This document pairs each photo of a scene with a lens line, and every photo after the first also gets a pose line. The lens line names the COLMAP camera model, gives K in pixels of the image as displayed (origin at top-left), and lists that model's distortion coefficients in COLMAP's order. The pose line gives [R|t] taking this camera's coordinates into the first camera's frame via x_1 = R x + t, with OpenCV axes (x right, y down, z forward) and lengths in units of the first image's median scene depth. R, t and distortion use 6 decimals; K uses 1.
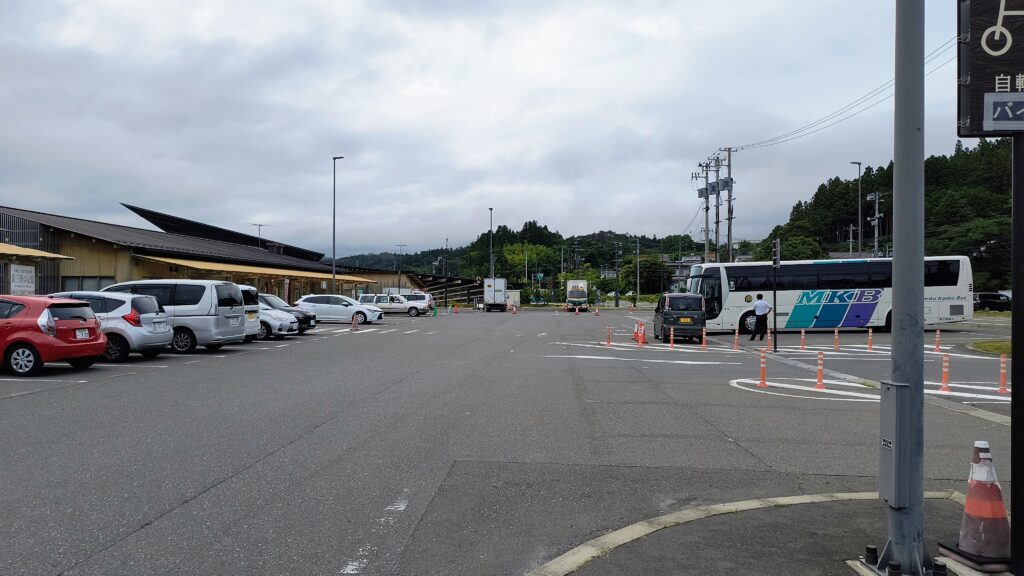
lens RADIAL K [[700.9, 0, 504.8], [0, 700.9, 292.7], [0, 0, 1]] dist [0.010538, -0.000201]
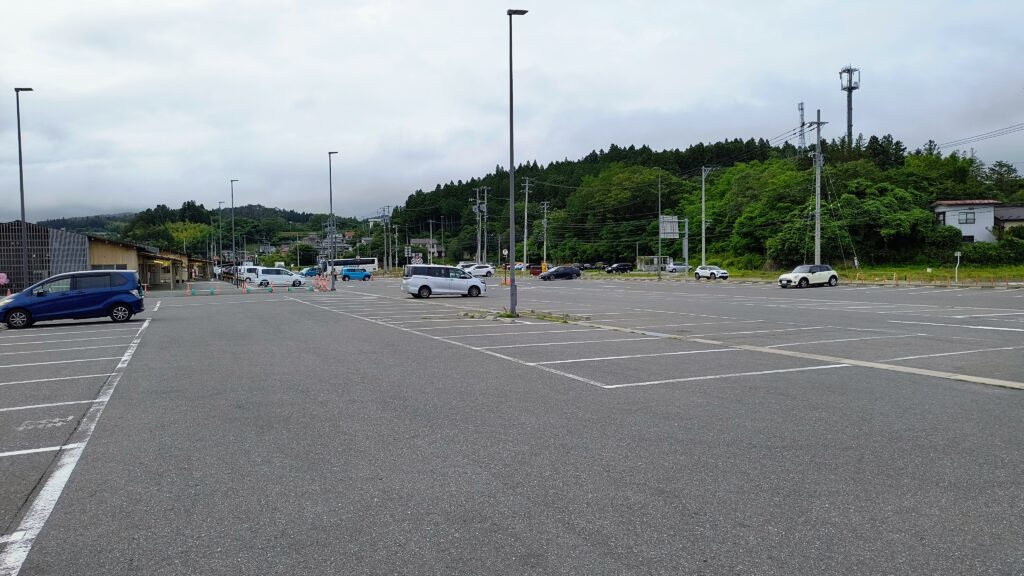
lens RADIAL K [[700.9, 0, 508.4], [0, 700.9, 291.0], [0, 0, 1]] dist [0.010538, -0.000201]
pose [[0.879853, -0.039158, 0.473629, -0.892720], [0.019416, 0.998729, 0.046502, -0.032716], [-0.474848, -0.031719, 0.879496, -3.874448]]
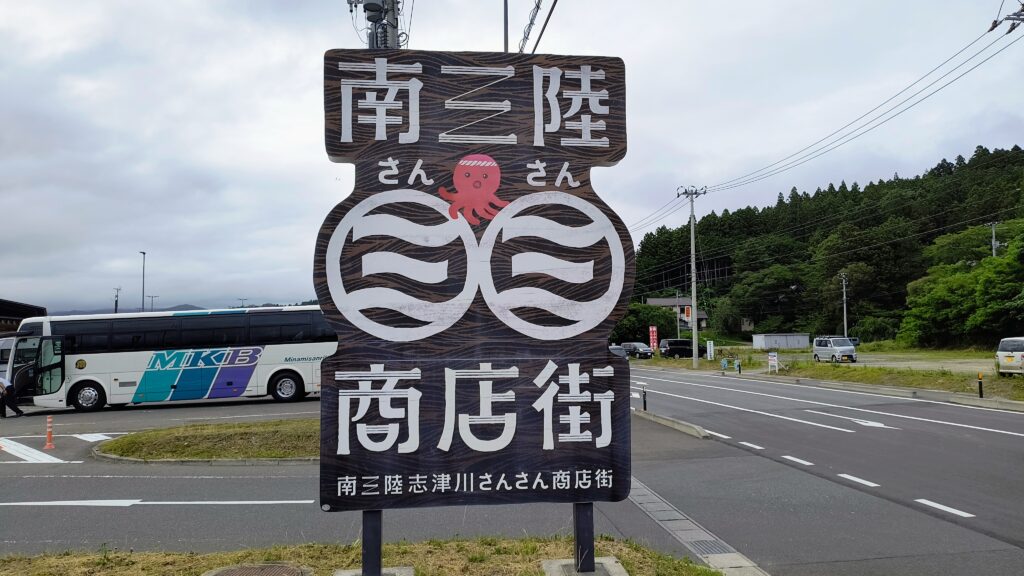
lens RADIAL K [[700.9, 0, 514.5], [0, 700.9, 289.8], [0, 0, 1]] dist [0.010538, -0.000201]
pose [[0.986958, -0.009136, 0.160720, 0.680224], [0.020917, 0.997202, -0.071764, -0.006818], [-0.159615, 0.074190, 0.984388, 0.190992]]
